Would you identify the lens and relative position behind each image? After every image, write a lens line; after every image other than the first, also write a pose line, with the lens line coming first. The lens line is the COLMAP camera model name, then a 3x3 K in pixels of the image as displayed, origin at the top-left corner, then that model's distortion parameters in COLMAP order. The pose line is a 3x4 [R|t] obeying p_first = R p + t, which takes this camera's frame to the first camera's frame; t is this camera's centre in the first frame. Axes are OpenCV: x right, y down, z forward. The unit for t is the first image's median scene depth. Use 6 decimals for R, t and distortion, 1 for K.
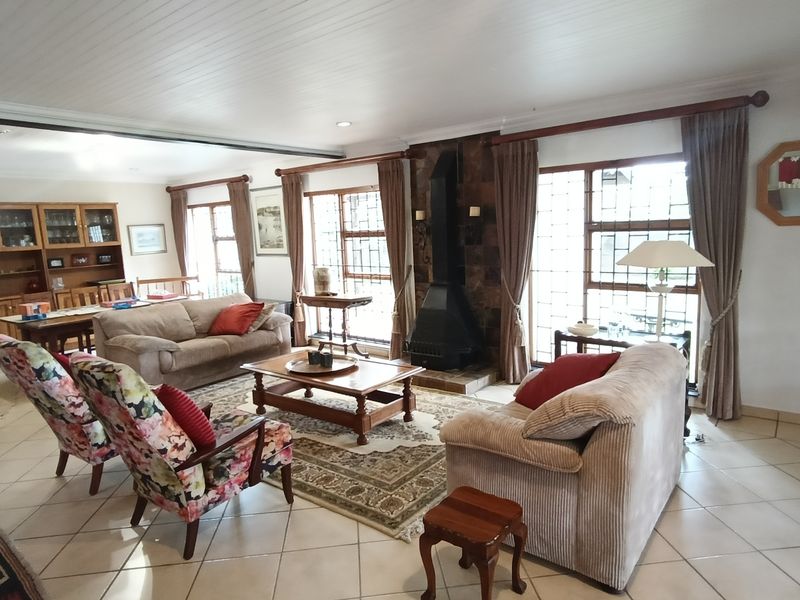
lens RADIAL K [[514.4, 0, 412.0], [0, 514.4, 297.3], [0, 0, 1]] dist [-0.000580, 0.000308]
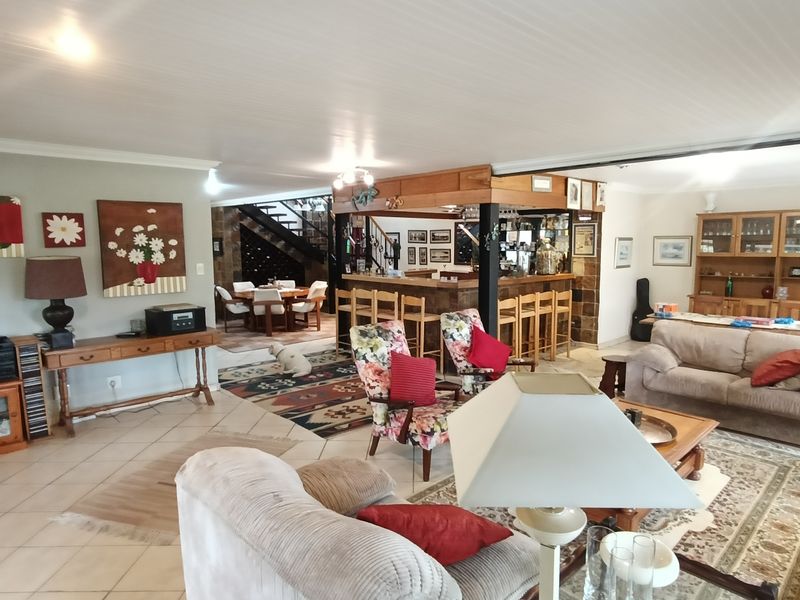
lens RADIAL K [[503.7, 0, 400.0], [0, 503.7, 300.0], [0, 0, 1]] dist [-0.001817, 0.000237]
pose [[-0.142577, 0.156262, -0.977371, 0.470216], [-0.124666, 0.976760, 0.174350, -0.120288], [0.981901, 0.146703, -0.119783, 0.545060]]
